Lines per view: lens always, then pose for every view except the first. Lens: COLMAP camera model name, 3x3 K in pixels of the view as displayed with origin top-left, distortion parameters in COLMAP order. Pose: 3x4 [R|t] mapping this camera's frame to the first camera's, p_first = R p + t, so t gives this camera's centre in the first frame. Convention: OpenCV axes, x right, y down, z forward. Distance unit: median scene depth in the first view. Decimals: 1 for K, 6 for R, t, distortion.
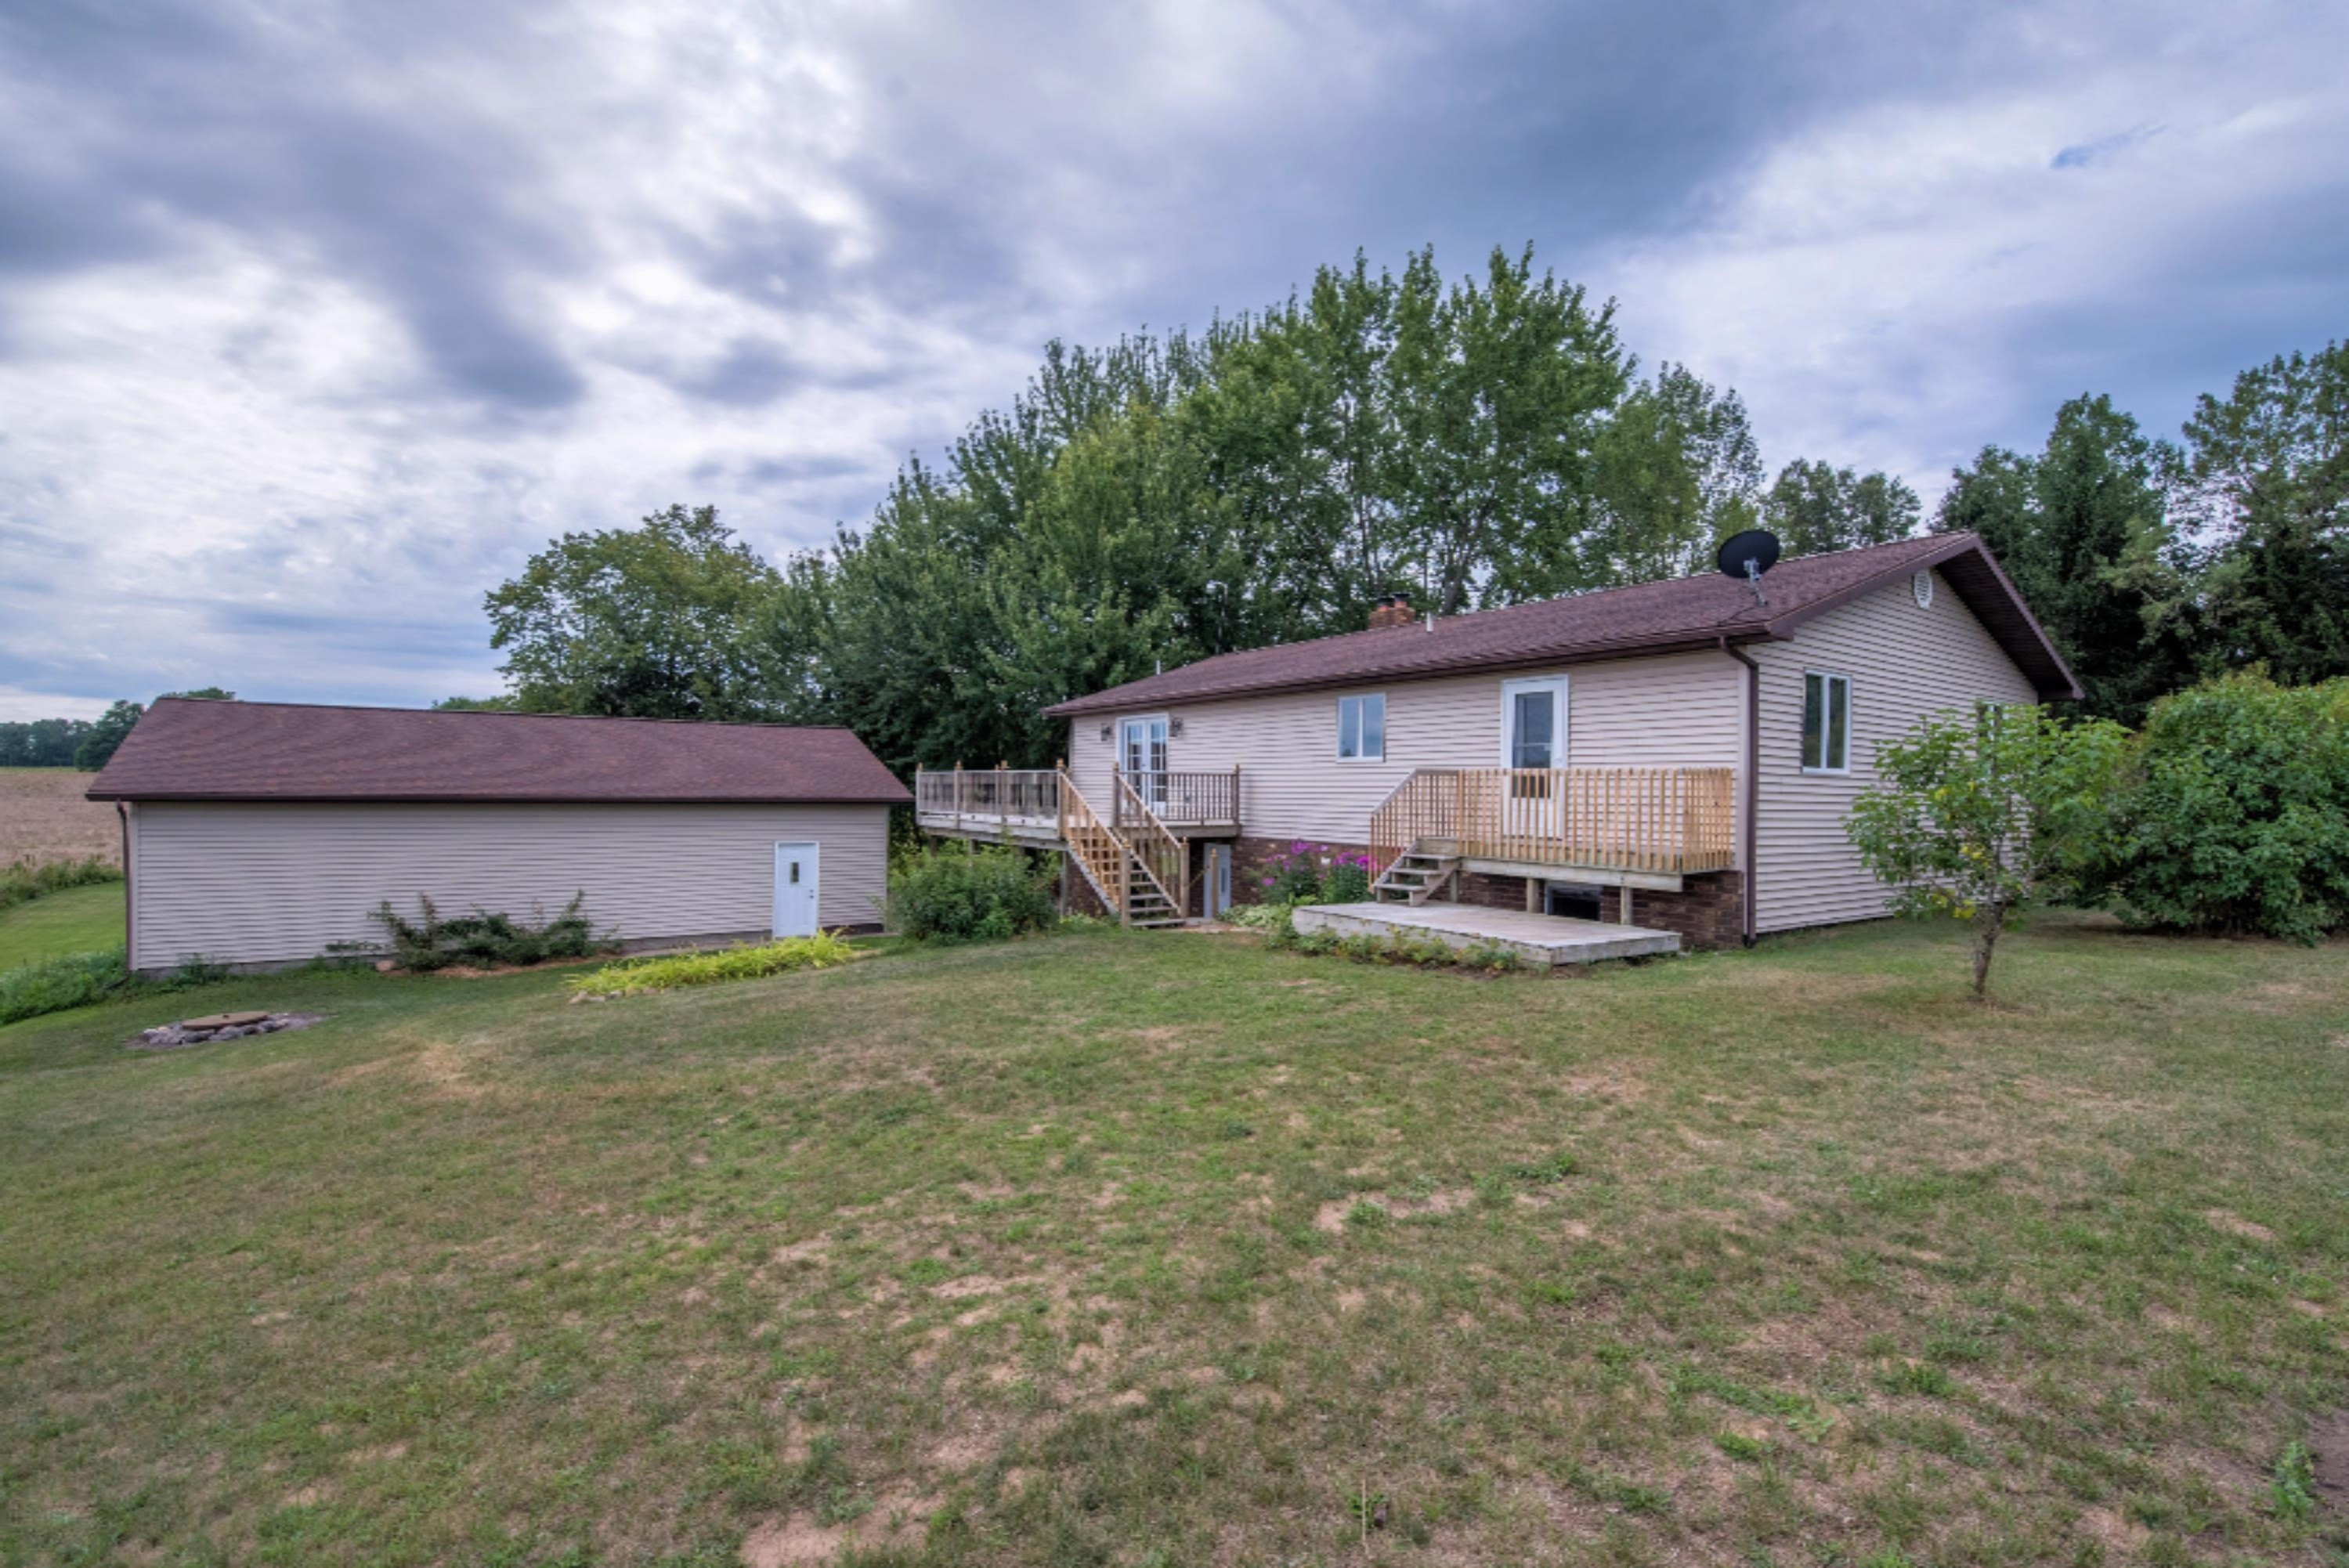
lens RADIAL K [[860.4, 0, 1174.5], [0, 860.4, 784.0], [0, 0, 1]] dist [-0.016163, -0.000097]
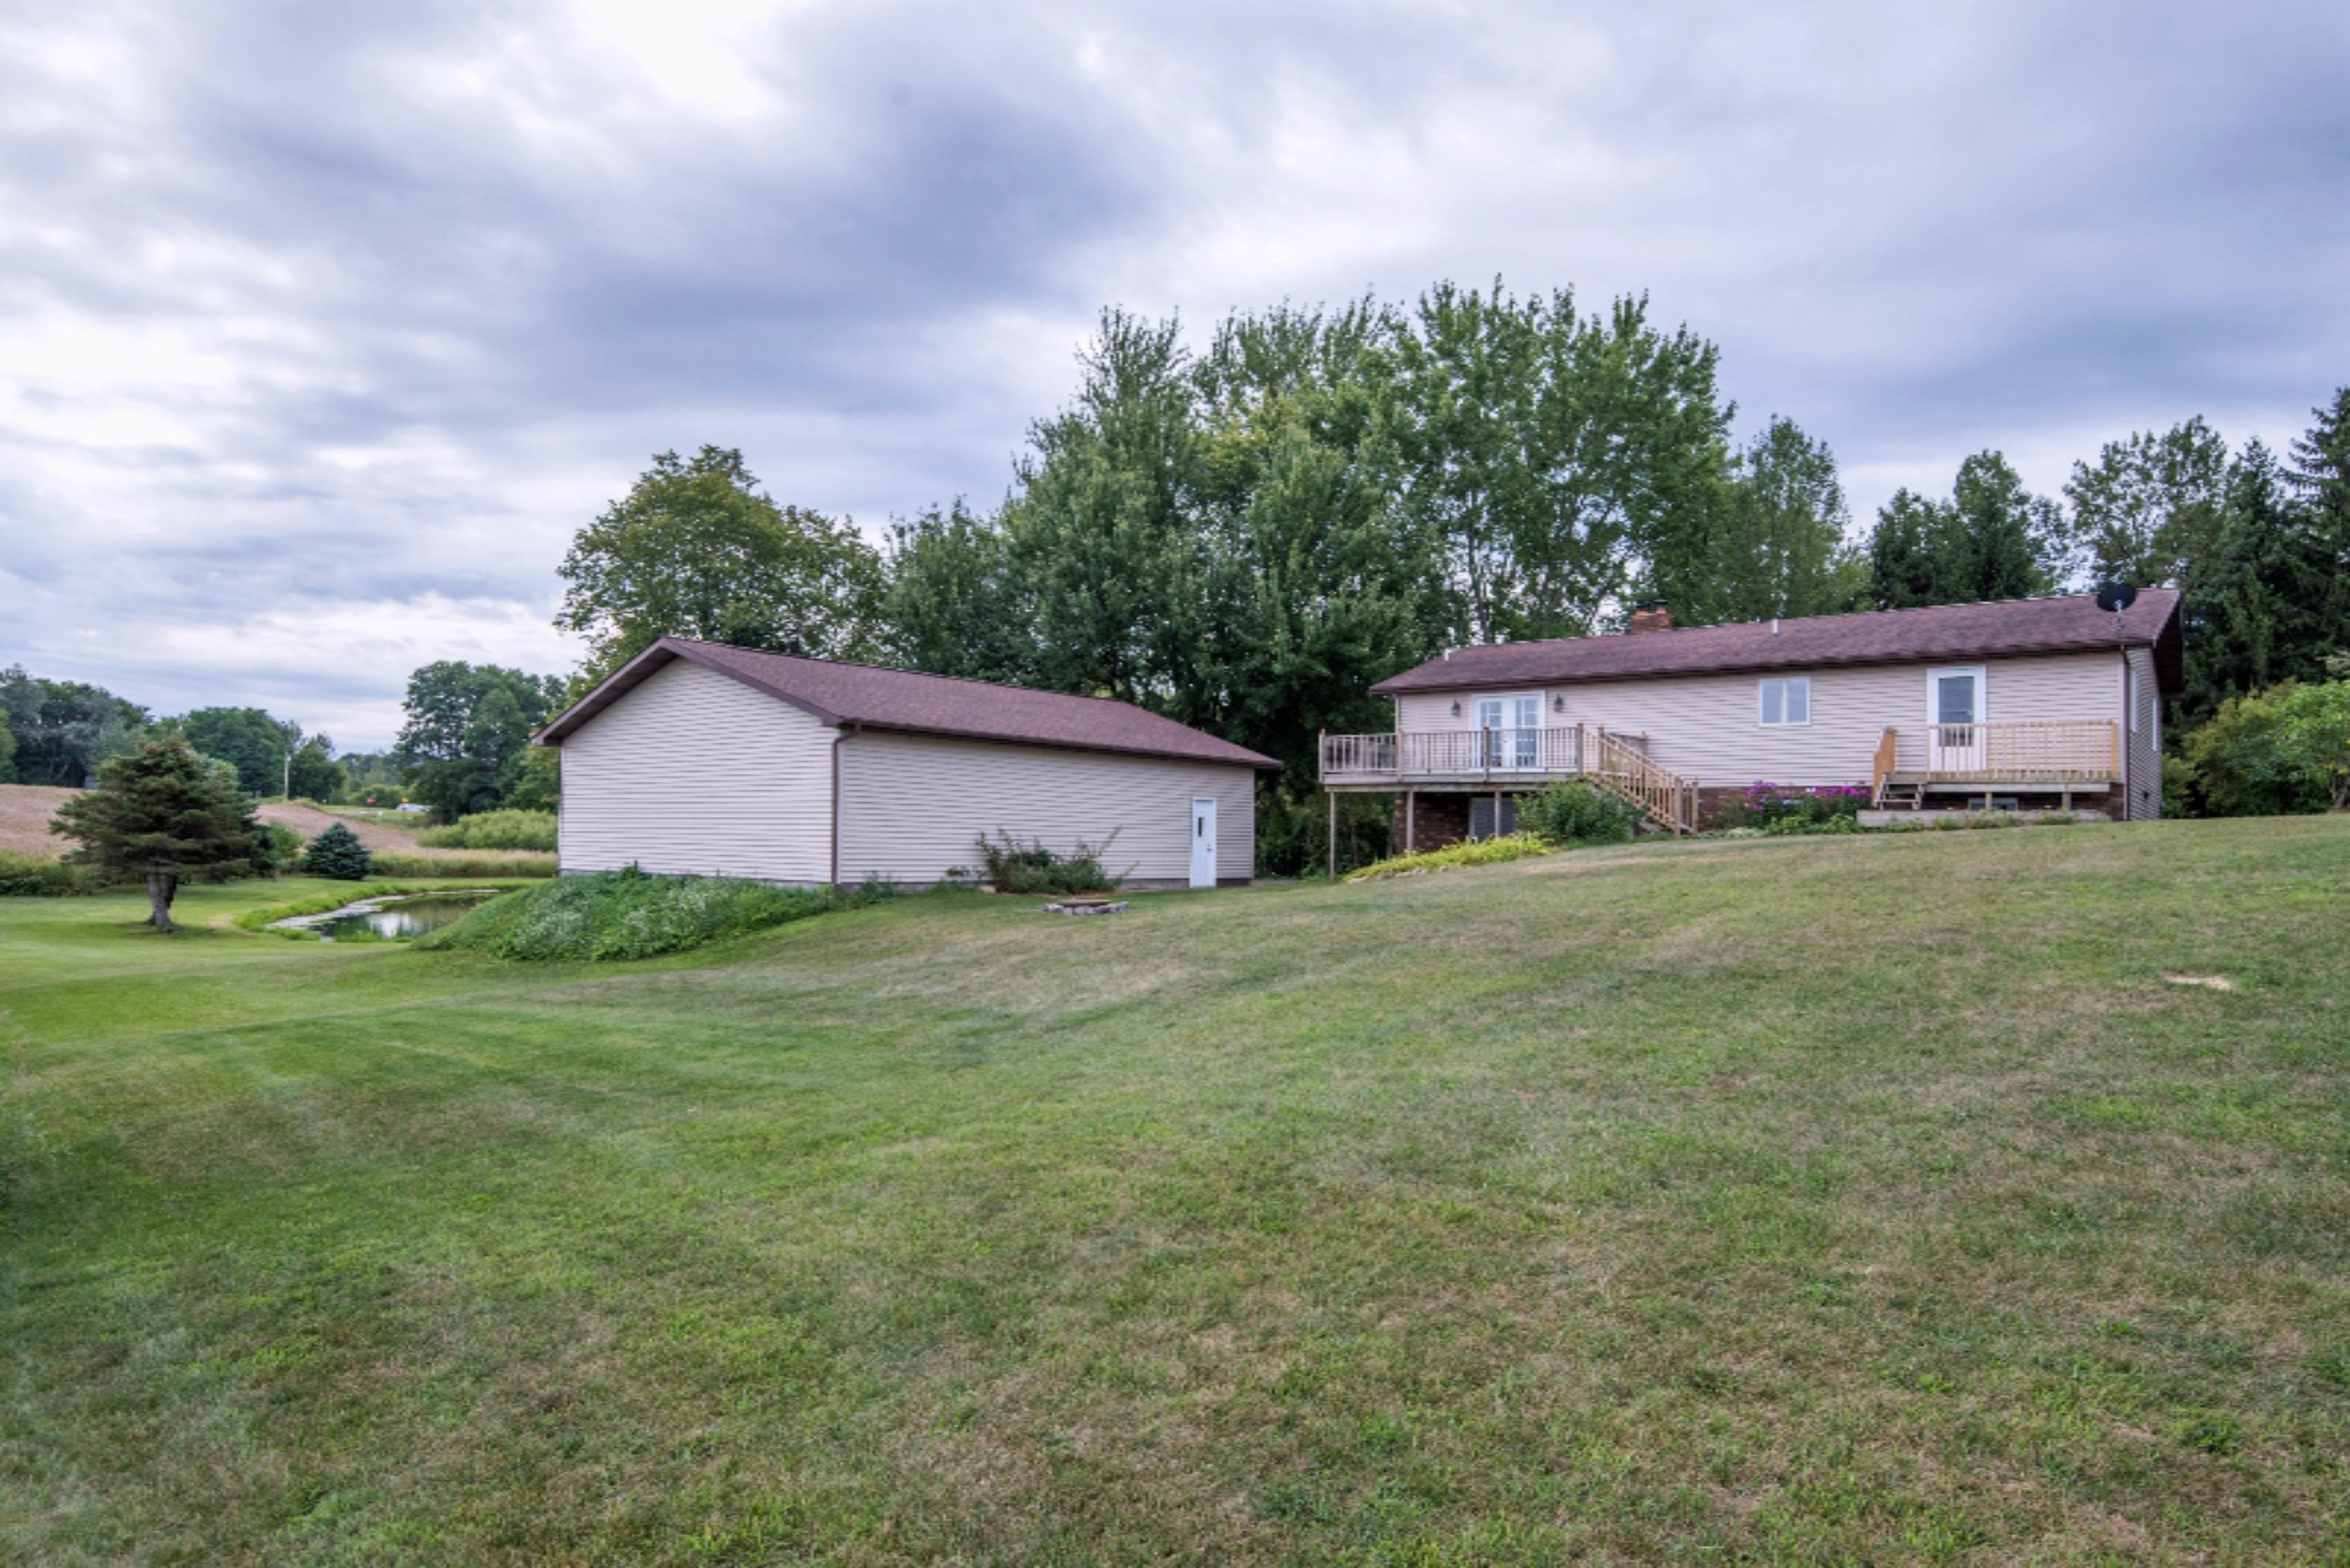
lens RADIAL K [[1035.2, 0, 1175.0], [0, 1035.2, 784.0], [0, 0, 1]] dist [0.000240, -0.004619]
pose [[0.975700, 0.016992, 0.218450, -0.750948], [-0.011629, 0.999599, -0.025814, 0.082648], [-0.218801, 0.022646, 0.975507, -0.273601]]
